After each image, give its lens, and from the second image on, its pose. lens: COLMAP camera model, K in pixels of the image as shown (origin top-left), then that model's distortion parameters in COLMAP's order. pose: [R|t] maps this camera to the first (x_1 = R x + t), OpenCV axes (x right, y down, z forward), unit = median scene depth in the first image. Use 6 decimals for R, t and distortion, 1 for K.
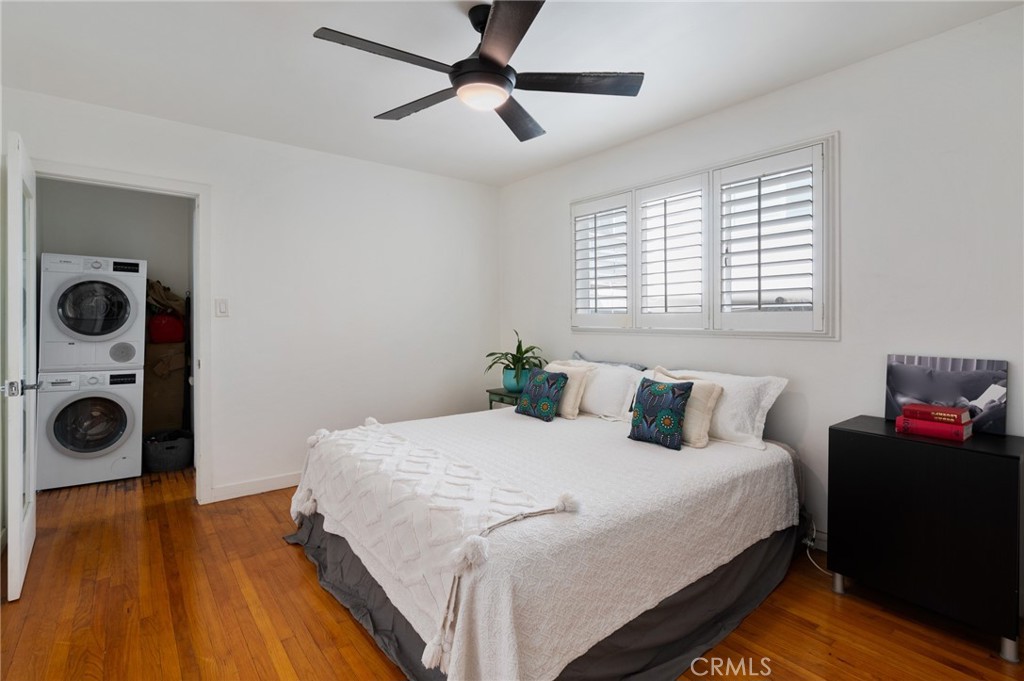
lens RADIAL K [[476.4, 0, 509.8], [0, 476.4, 315.8], [0, 0, 1]] dist [-0.000092, -0.000055]
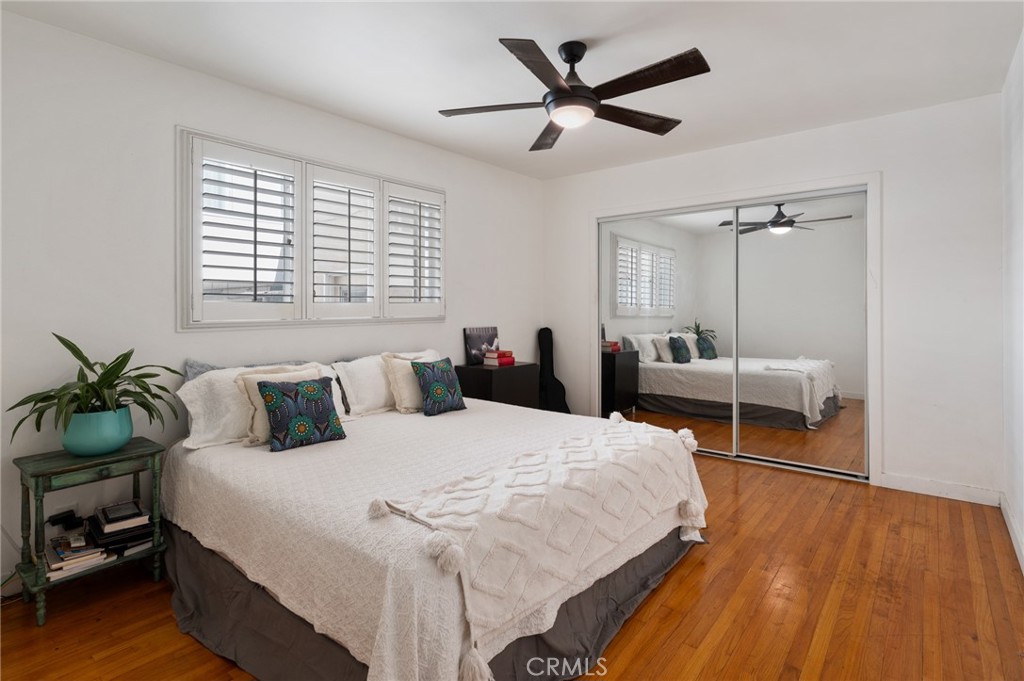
lens RADIAL K [[511.2, 0, 510.8], [0, 511.2, 307.9], [0, 0, 1]] dist [-0.000490, -0.000059]
pose [[-0.207210, 0.004735, 0.978285, -0.932013], [0.005590, 0.999978, -0.003656, 0.011928], [-0.978280, 0.004711, -0.207232, 1.049132]]
